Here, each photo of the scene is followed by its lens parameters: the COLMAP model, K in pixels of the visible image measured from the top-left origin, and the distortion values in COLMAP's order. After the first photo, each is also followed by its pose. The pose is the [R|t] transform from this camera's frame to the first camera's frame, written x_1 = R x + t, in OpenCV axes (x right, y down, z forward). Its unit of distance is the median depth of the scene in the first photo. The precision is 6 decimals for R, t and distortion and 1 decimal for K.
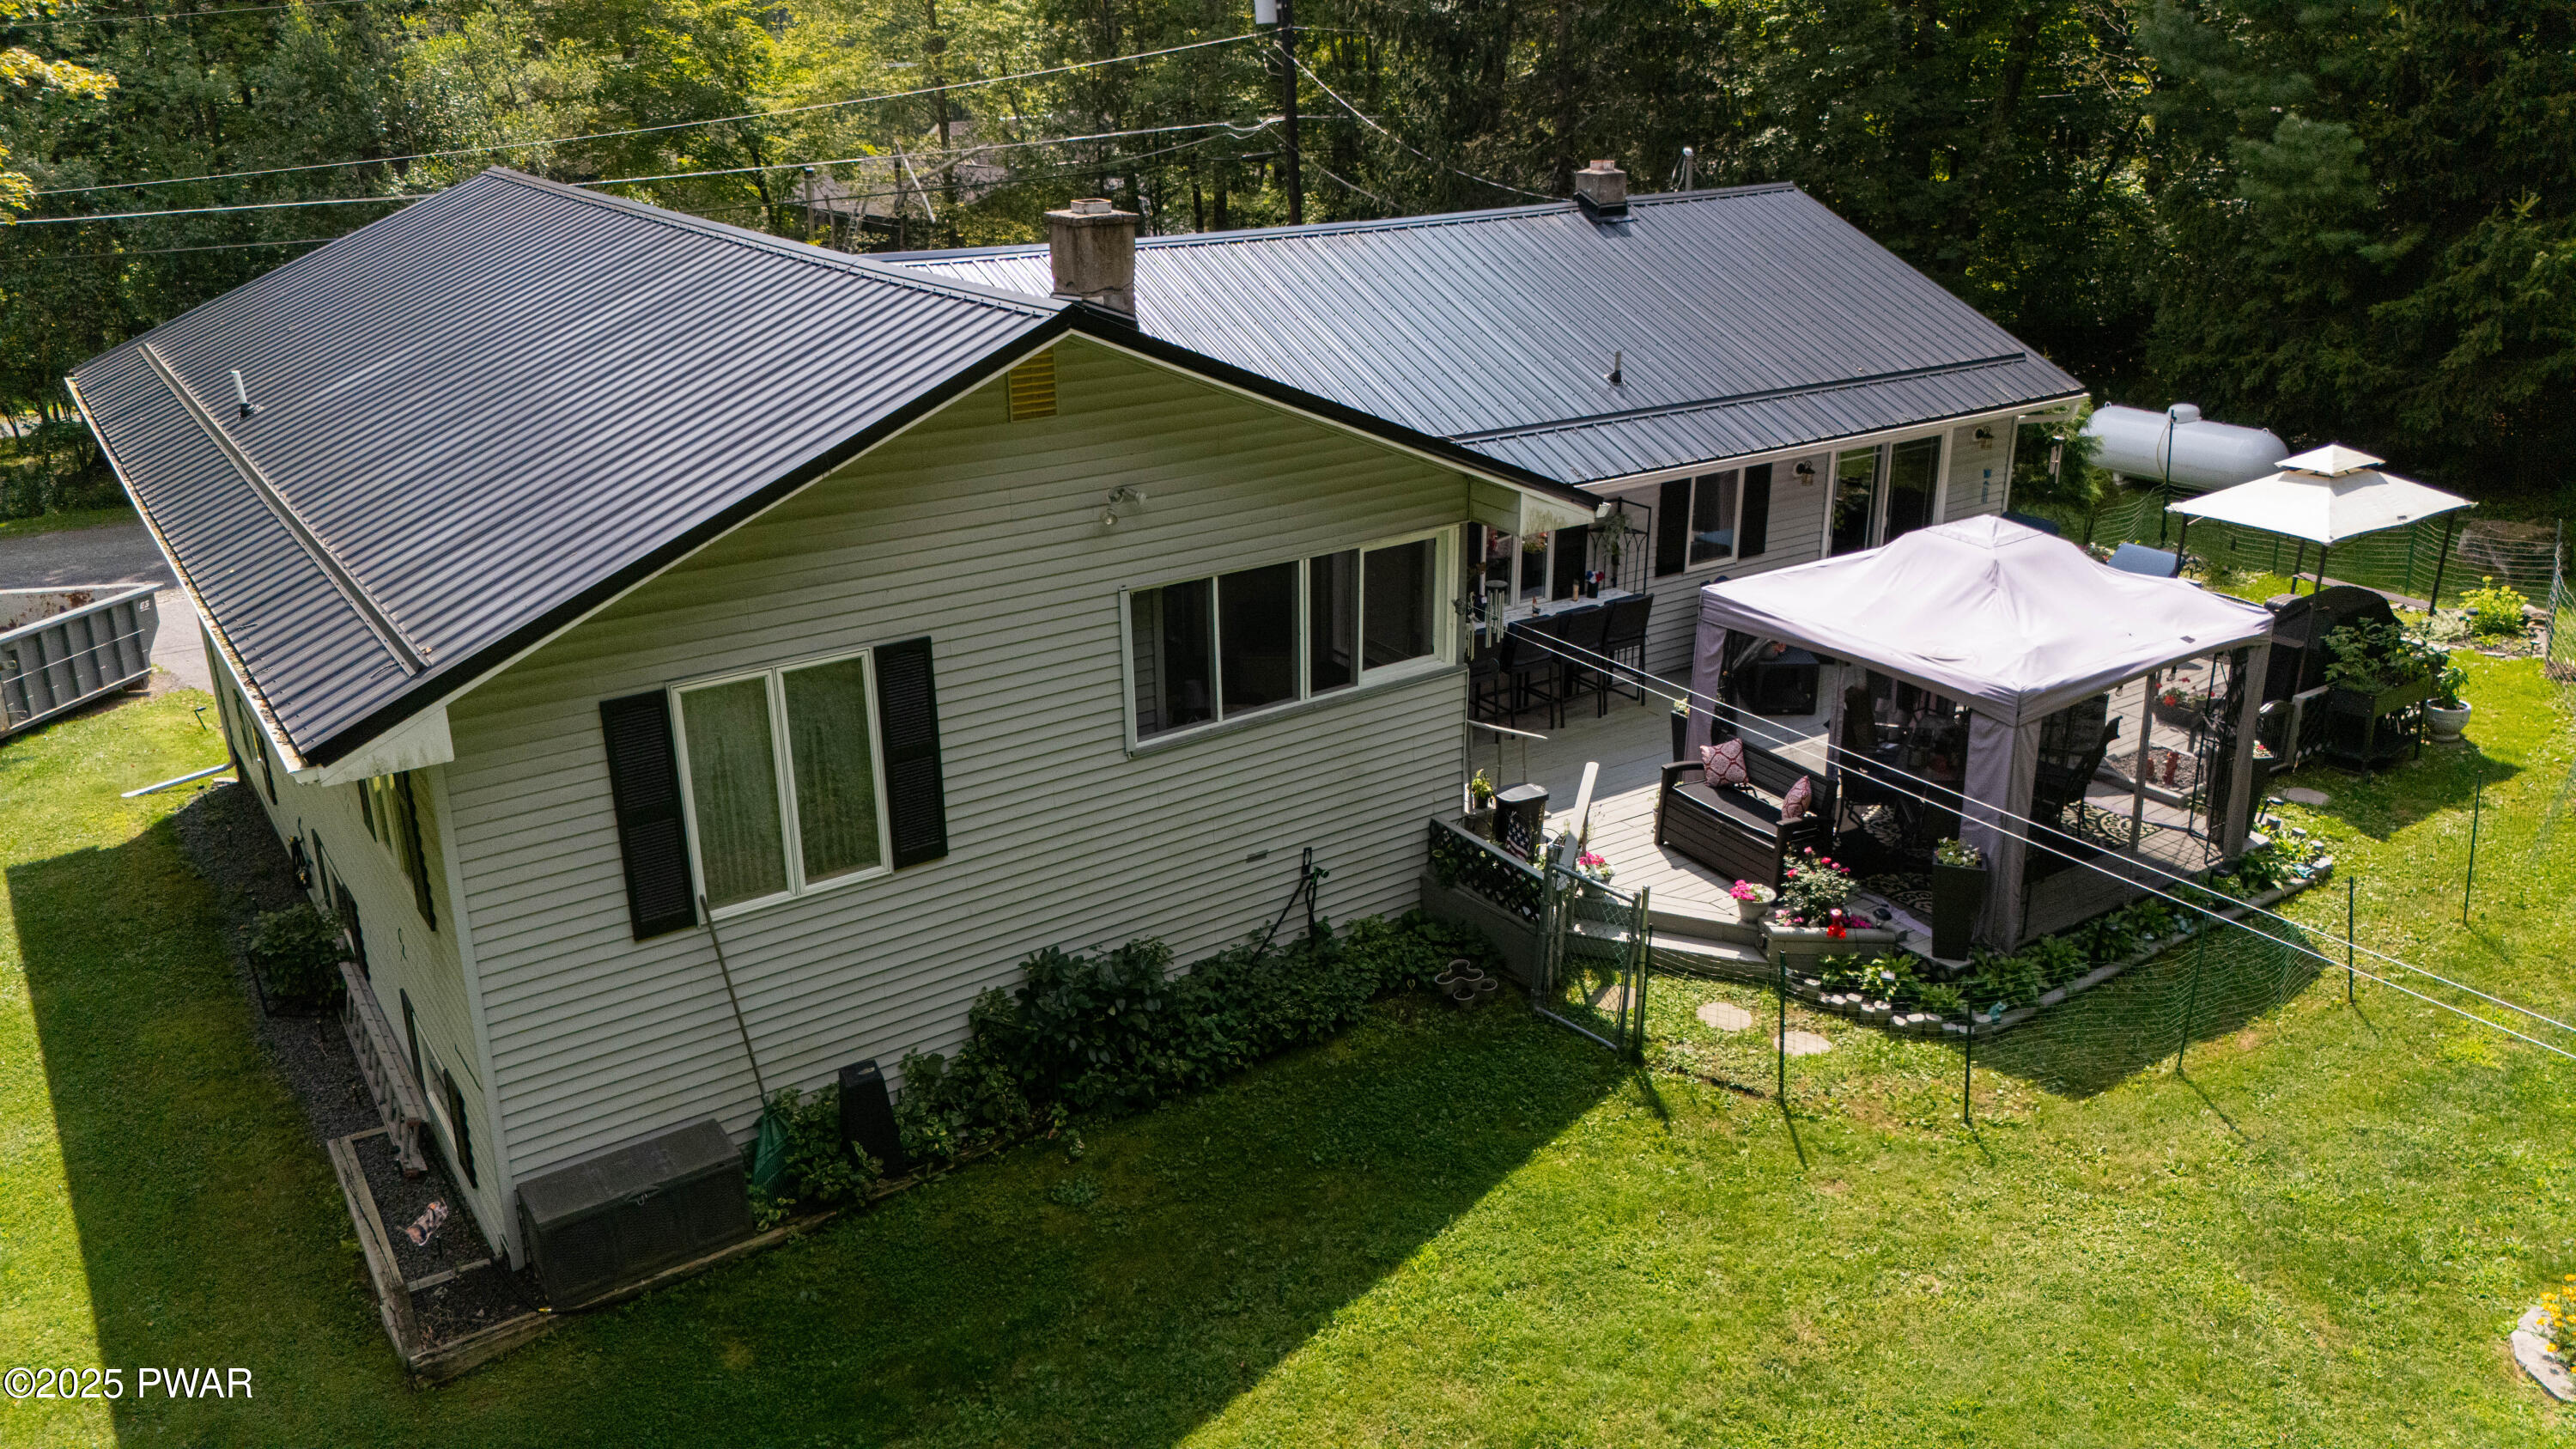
lens RADIAL K [[1903.7, 0, 1289.0], [0, 1903.7, 719.4], [0, 0, 1]] dist [0.095862, -0.106350]
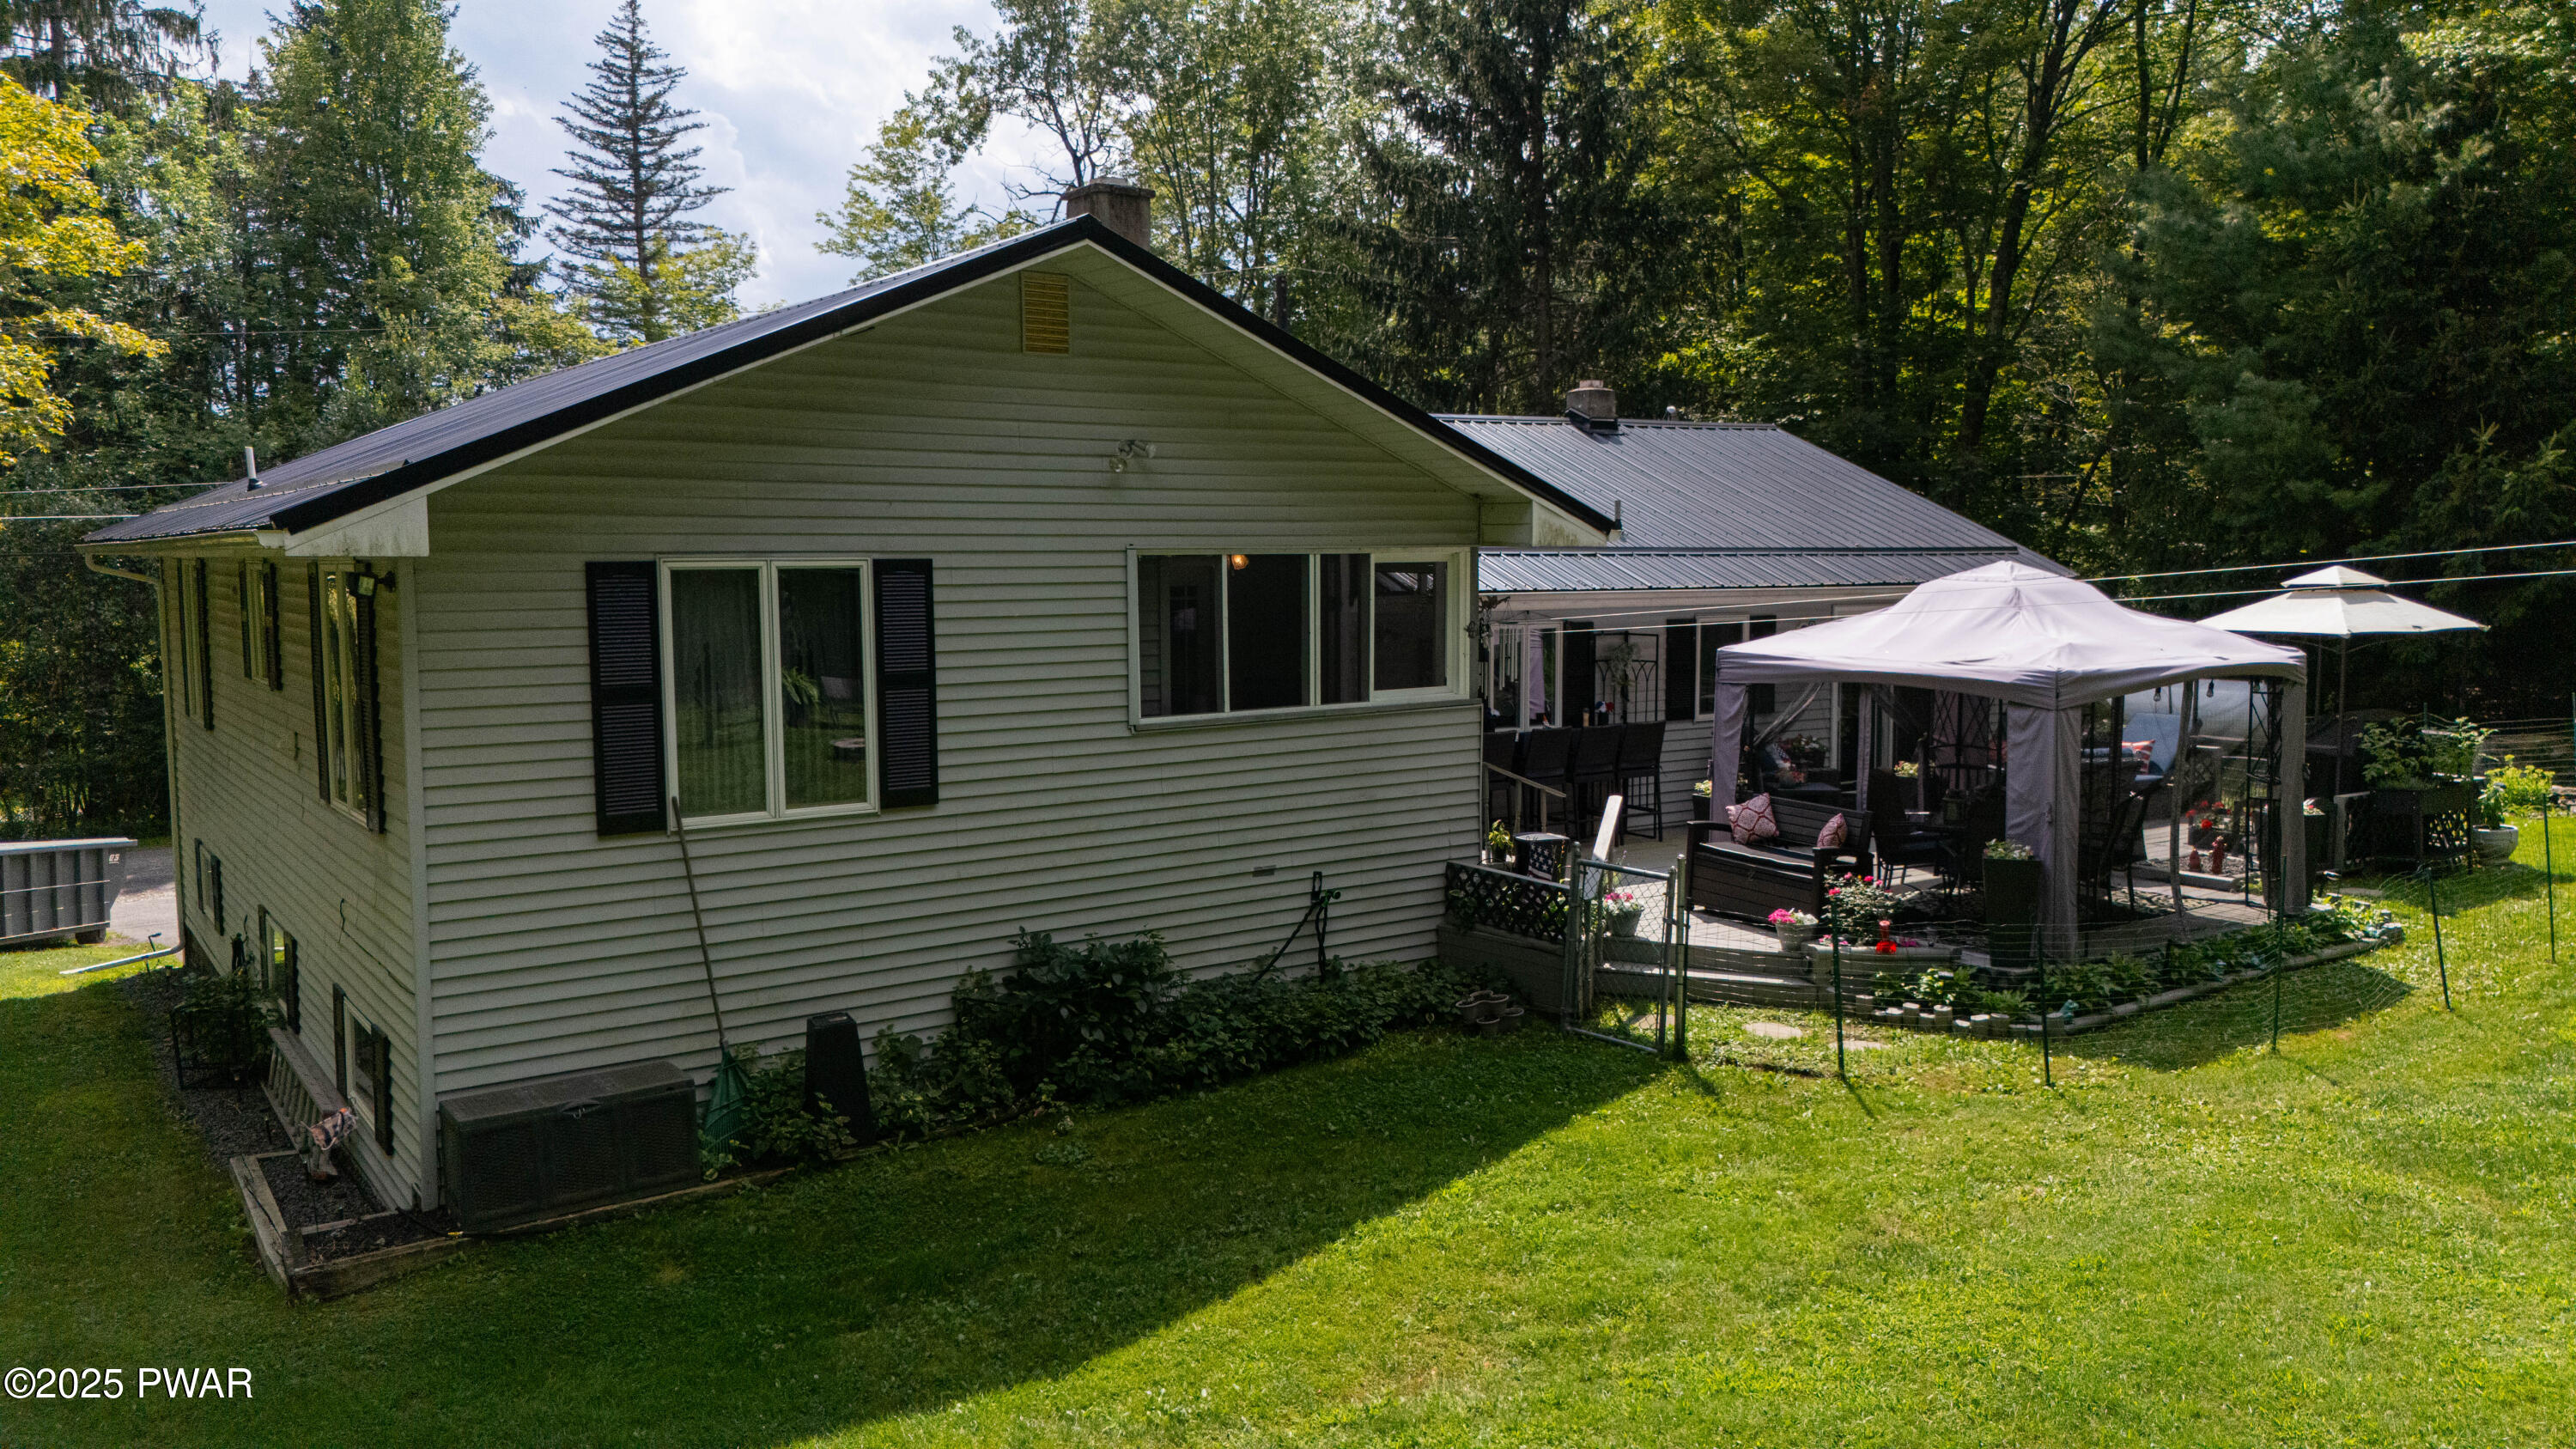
lens RADIAL K [[1903.7, 0, 1289.0], [0, 1903.7, 719.4], [0, 0, 1]] dist [0.095862, -0.106350]
pose [[0.999982, 0.002821, 0.005264, -0.010356], [-0.001338, 0.964818, -0.262914, 0.264563], [-0.005821, 0.262902, 0.964805, 0.076565]]
